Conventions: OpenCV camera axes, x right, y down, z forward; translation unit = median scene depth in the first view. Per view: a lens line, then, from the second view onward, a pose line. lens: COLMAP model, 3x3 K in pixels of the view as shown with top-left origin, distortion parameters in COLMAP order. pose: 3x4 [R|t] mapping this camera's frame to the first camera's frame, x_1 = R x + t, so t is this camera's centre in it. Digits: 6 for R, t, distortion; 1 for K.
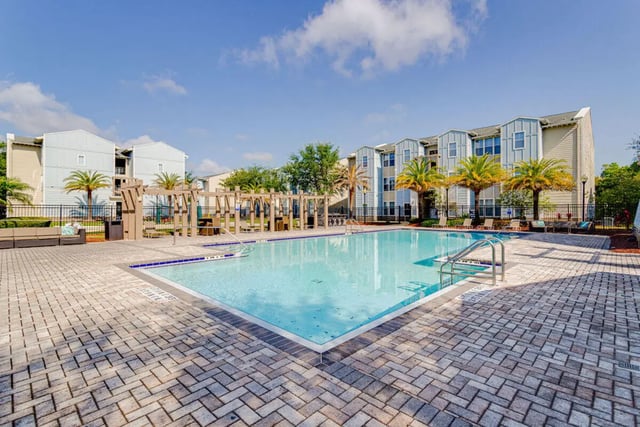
lens RADIAL K [[300.7, 0, 320.0], [0, 300.7, 213.5], [0, 0, 1]] dist [0.001158, 0.000263]
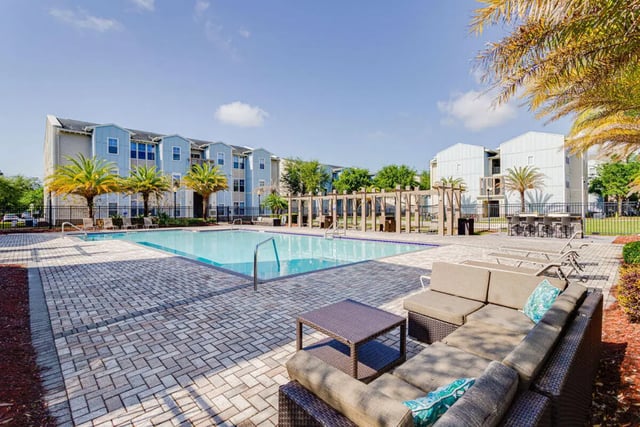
lens RADIAL K [[300.7, 0, 320.0], [0, 300.7, 213.5], [0, 0, 1]] dist [0.001158, 0.000263]
pose [[-0.052053, 0.010277, -0.998591, 0.801717], [0.000869, 0.999947, 0.010246, -0.008017], [0.998644, -0.000335, -0.052059, 0.855868]]
